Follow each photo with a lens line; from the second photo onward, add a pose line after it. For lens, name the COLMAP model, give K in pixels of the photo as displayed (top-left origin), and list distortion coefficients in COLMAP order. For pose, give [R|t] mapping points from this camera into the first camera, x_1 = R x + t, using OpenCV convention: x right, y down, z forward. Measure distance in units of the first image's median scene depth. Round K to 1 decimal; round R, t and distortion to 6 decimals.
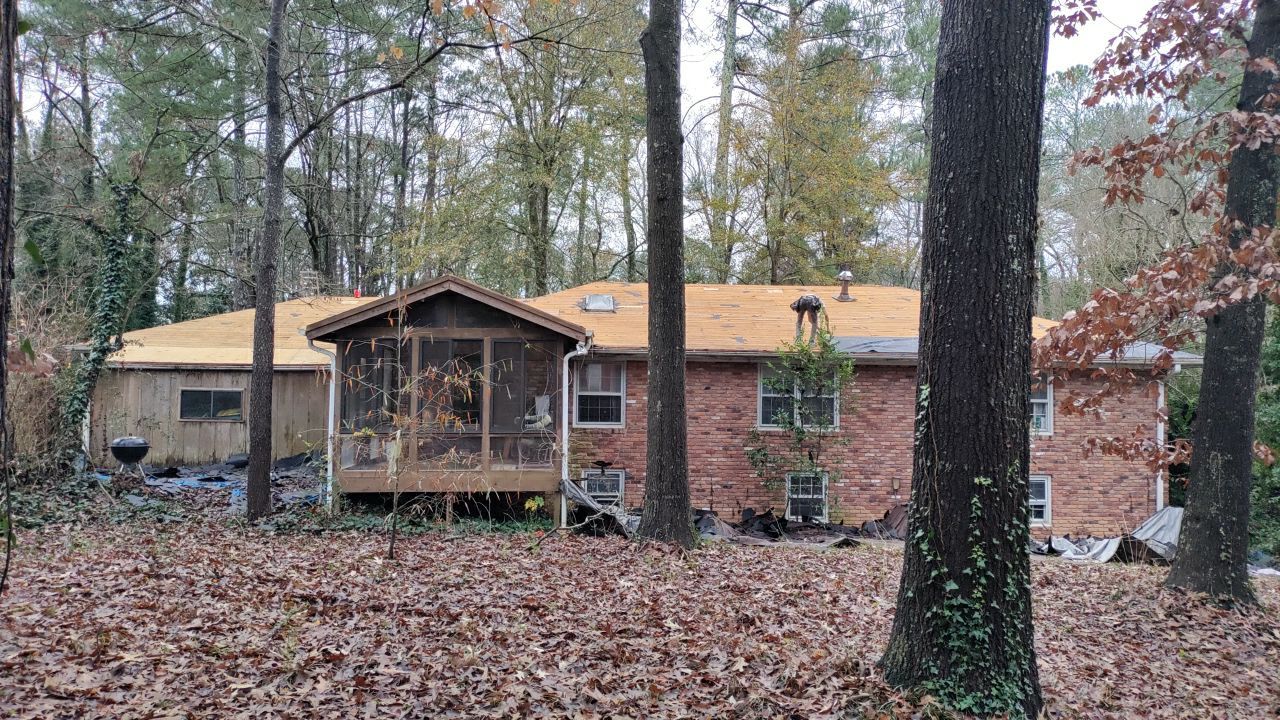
lens RADIAL K [[951.5, 0, 632.6], [0, 951.5, 359.0], [0, 0, 1]] dist [0.094353, -0.124507]
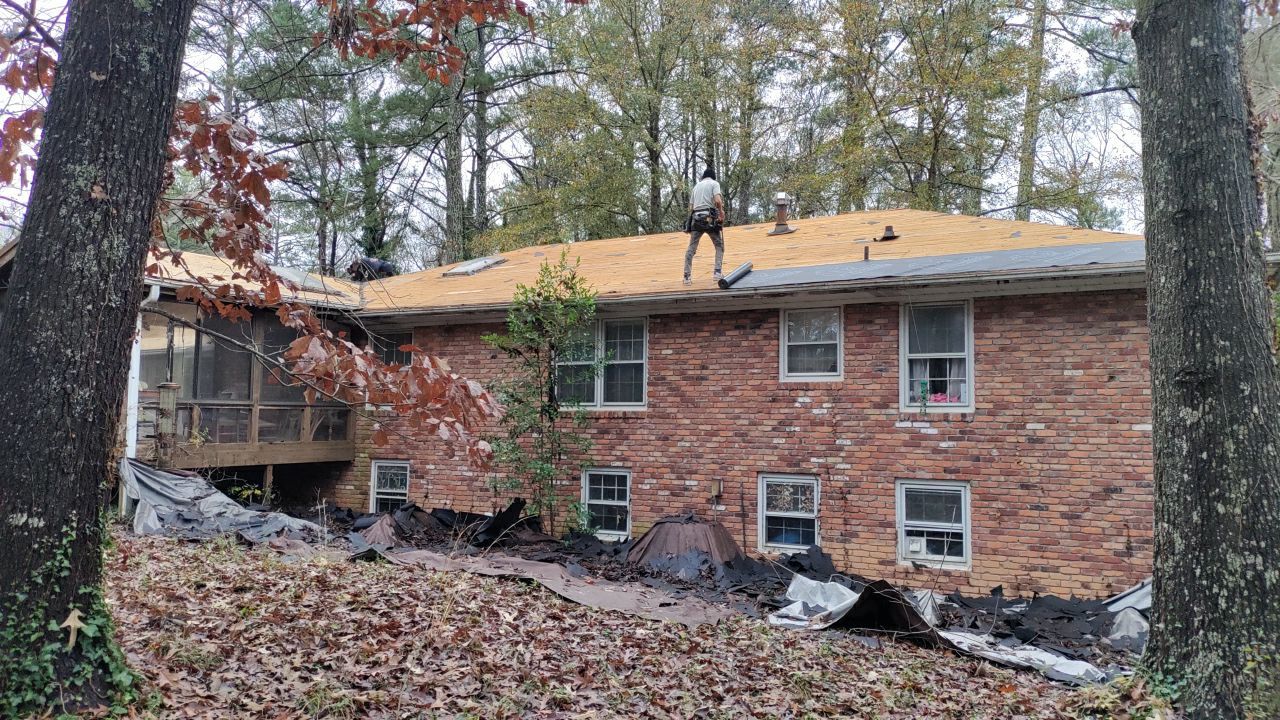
lens RADIAL K [[950.8, 0, 640.0], [0, 950.8, 360.0], [0, 0, 1]] dist [0.133736, -0.237032]
pose [[0.843009, -0.042198, -0.536242, 0.589528], [0.023247, 0.998845, -0.042056, 0.068128], [0.537397, 0.022987, 0.843016, 0.409895]]
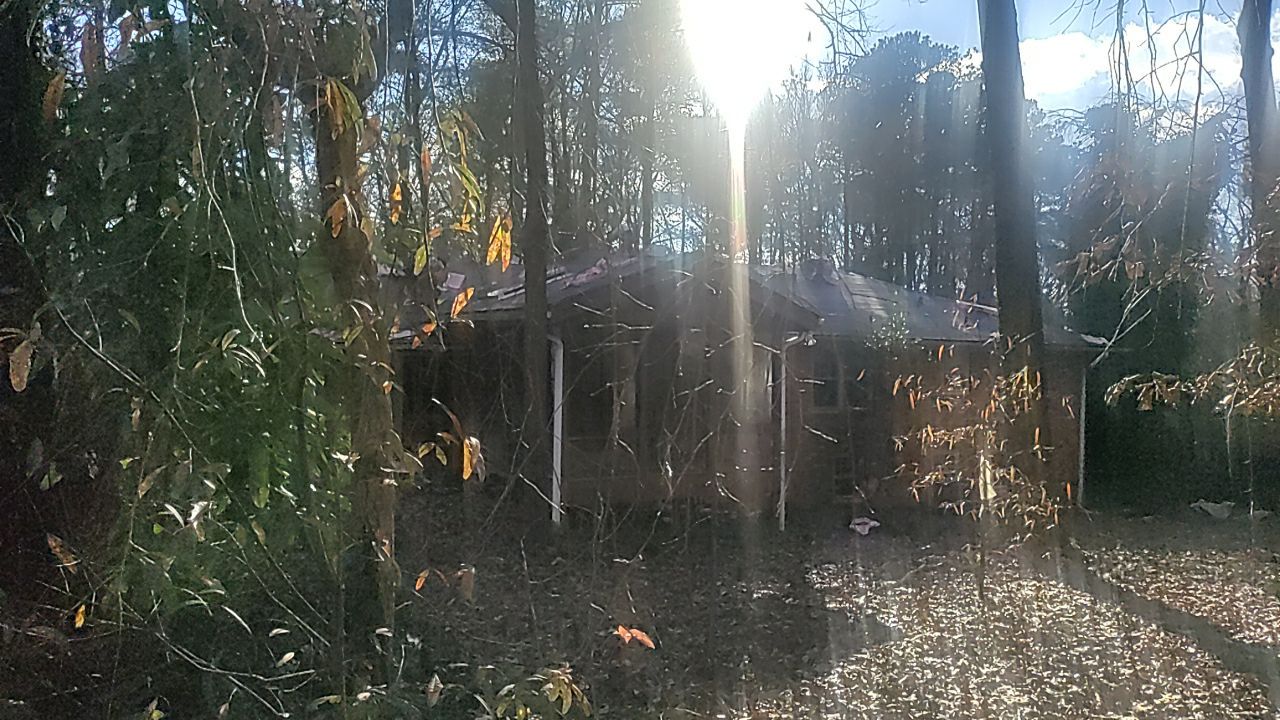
lens RADIAL K [[951.5, 0, 632.6], [0, 951.5, 359.0], [0, 0, 1]] dist [0.094353, -0.124507]
pose [[0.905195, 0.005453, 0.424961, -0.465454], [-0.025317, 0.998834, 0.041109, -0.018634], [-0.424241, -0.047970, 0.904278, 0.174343]]
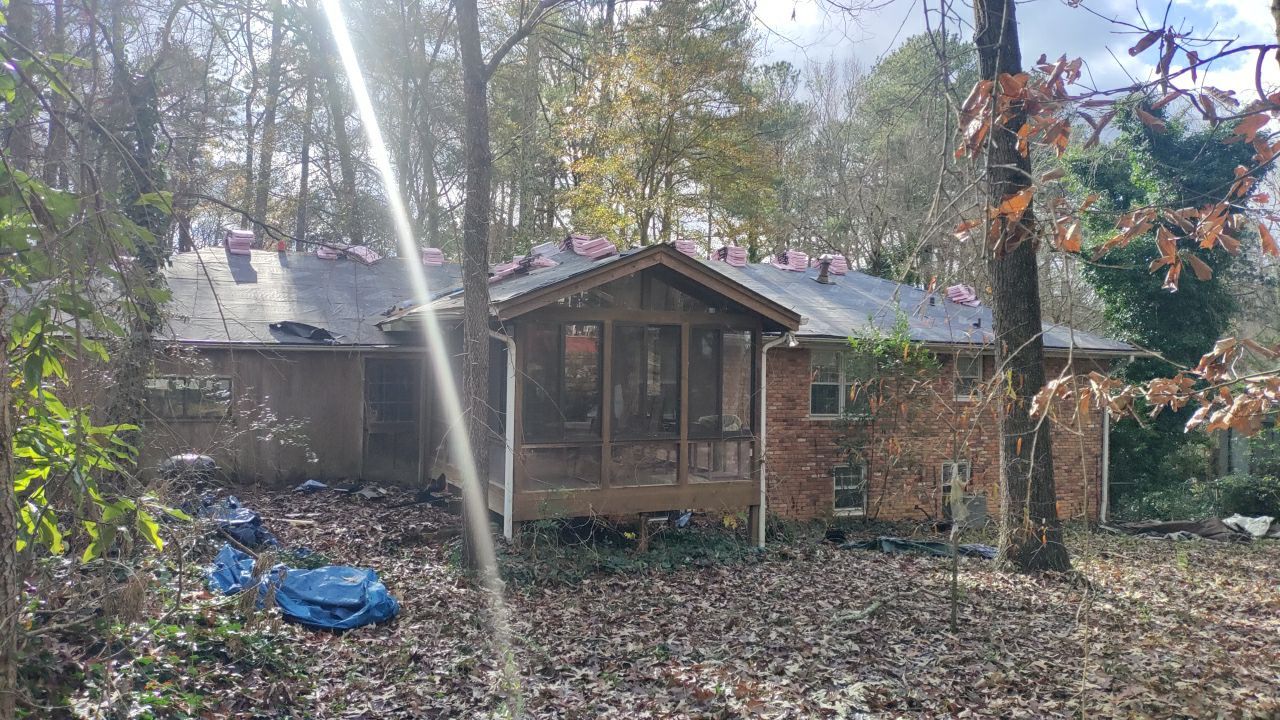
lens RADIAL K [[956.5, 0, 638.4], [0, 956.5, 355.6], [0, 0, 1]] dist [0.099913, -0.156815]
pose [[0.915634, 0.010183, 0.401884, -0.404536], [-0.025387, 0.999148, 0.032524, -0.015631], [-0.401210, -0.039982, 0.915113, 0.201373]]
